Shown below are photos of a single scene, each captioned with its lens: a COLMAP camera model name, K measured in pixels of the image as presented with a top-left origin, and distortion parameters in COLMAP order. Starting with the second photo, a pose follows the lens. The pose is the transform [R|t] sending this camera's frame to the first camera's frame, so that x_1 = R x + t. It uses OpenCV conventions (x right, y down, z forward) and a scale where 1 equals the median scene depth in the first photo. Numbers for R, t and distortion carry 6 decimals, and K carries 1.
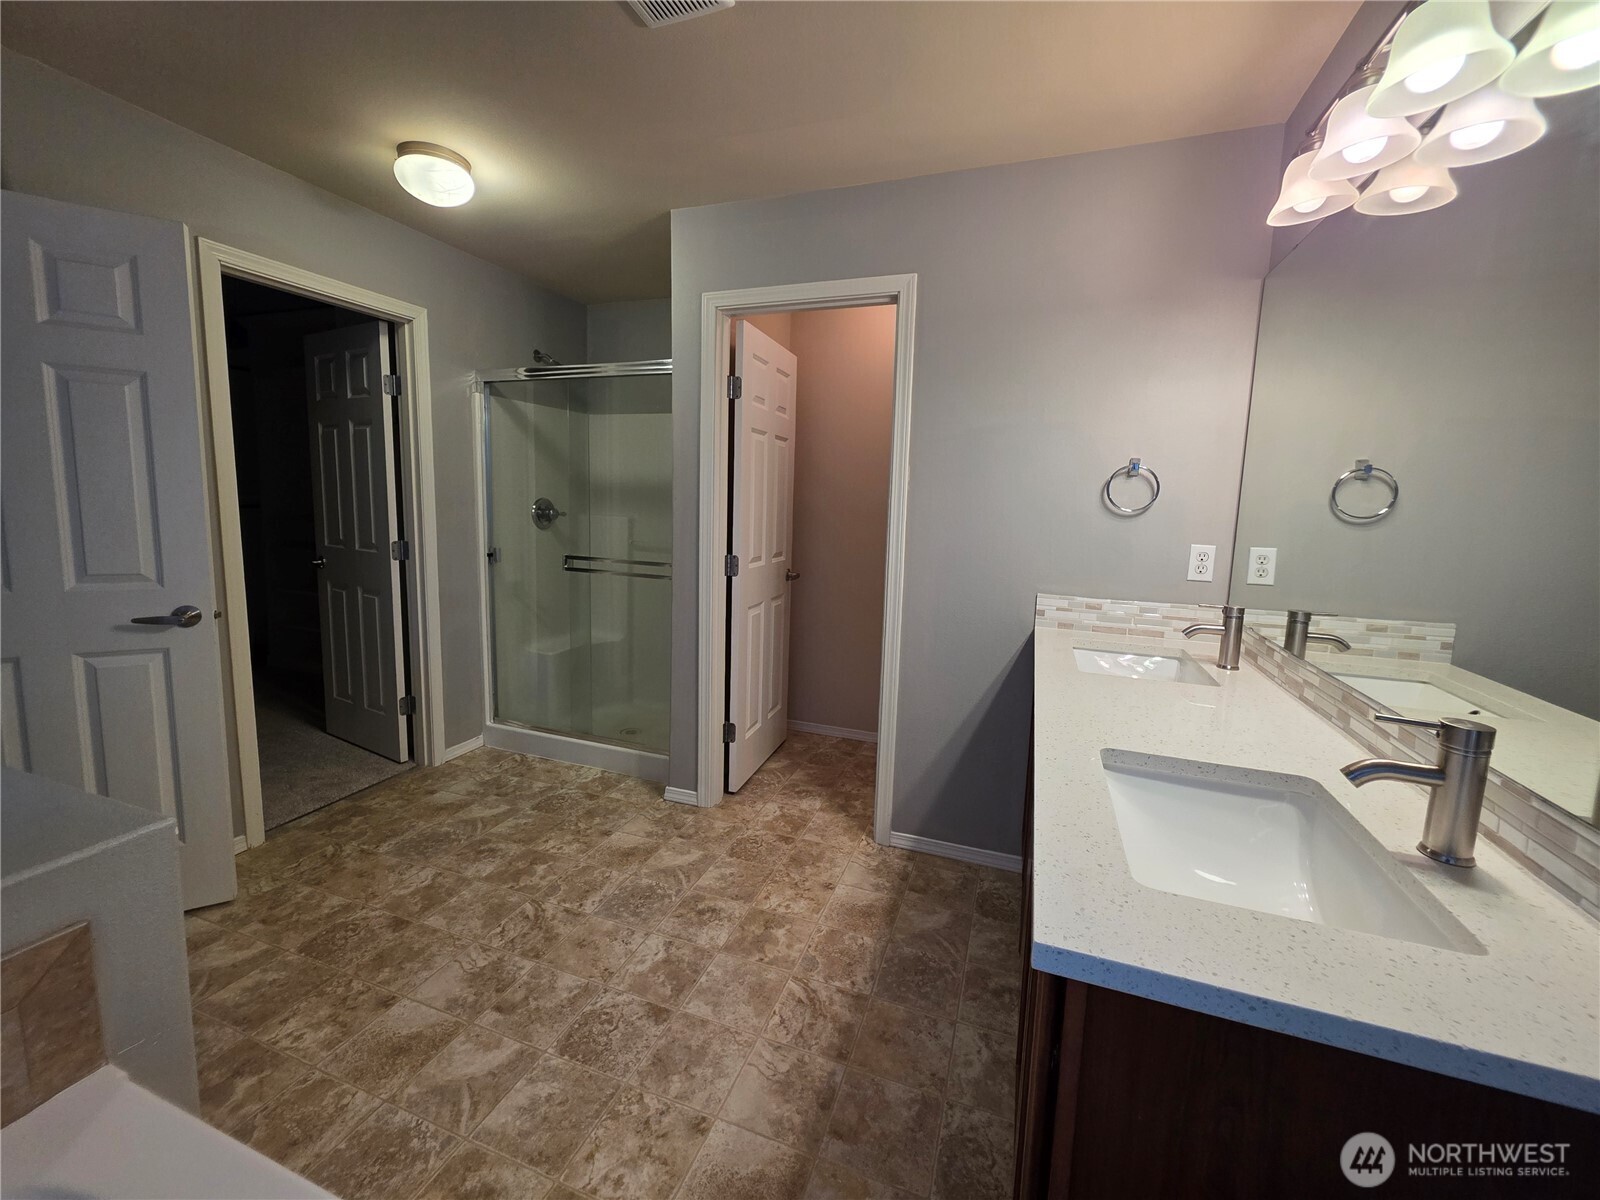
lens RADIAL K [[639.4, 0, 800.5], [0, 639.4, 573.4], [0, 0, 1]] dist [0.001845, -0.000616]
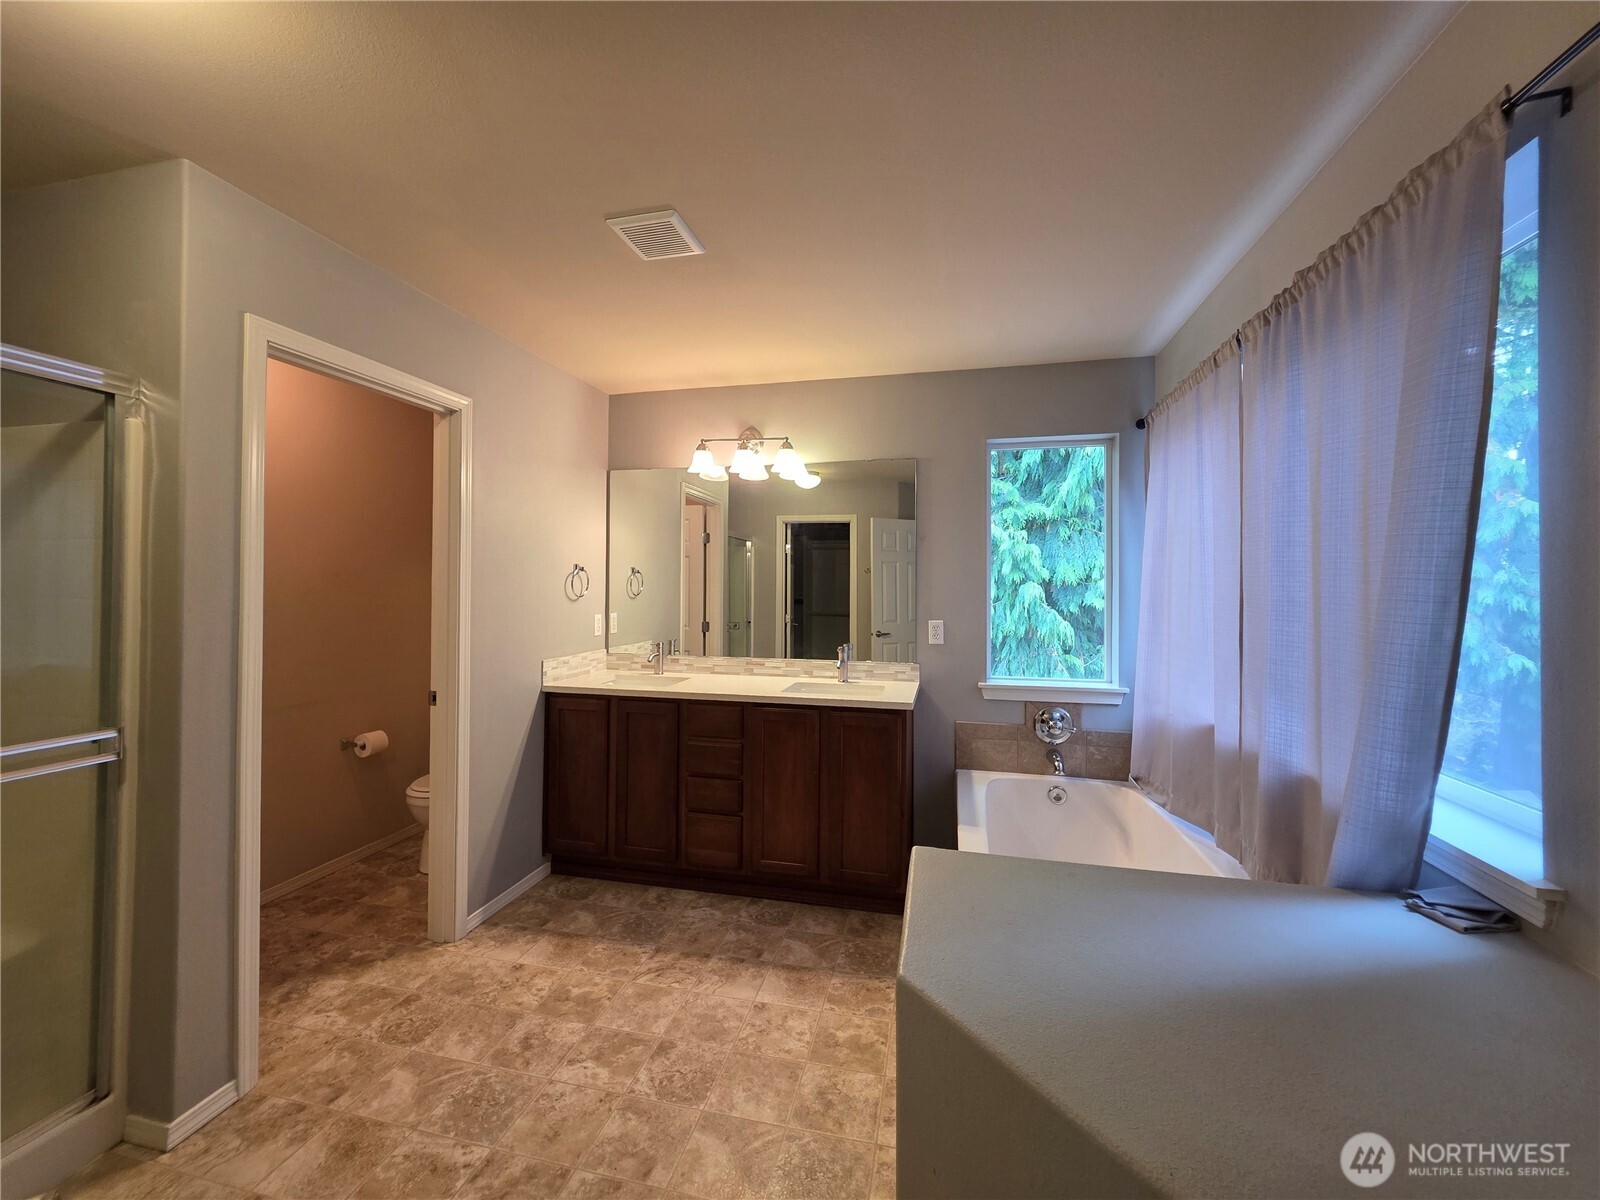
lens RADIAL K [[639.4, 0, 798.5], [0, 639.4, 587.8], [0, 0, 1]] dist [0.001845, -0.000616]
pose [[-0.110430, -0.031694, 0.993378, -1.145492], [0.110943, 0.992852, 0.044010, -0.133611], [-0.987672, 0.115068, -0.106124, 0.659345]]
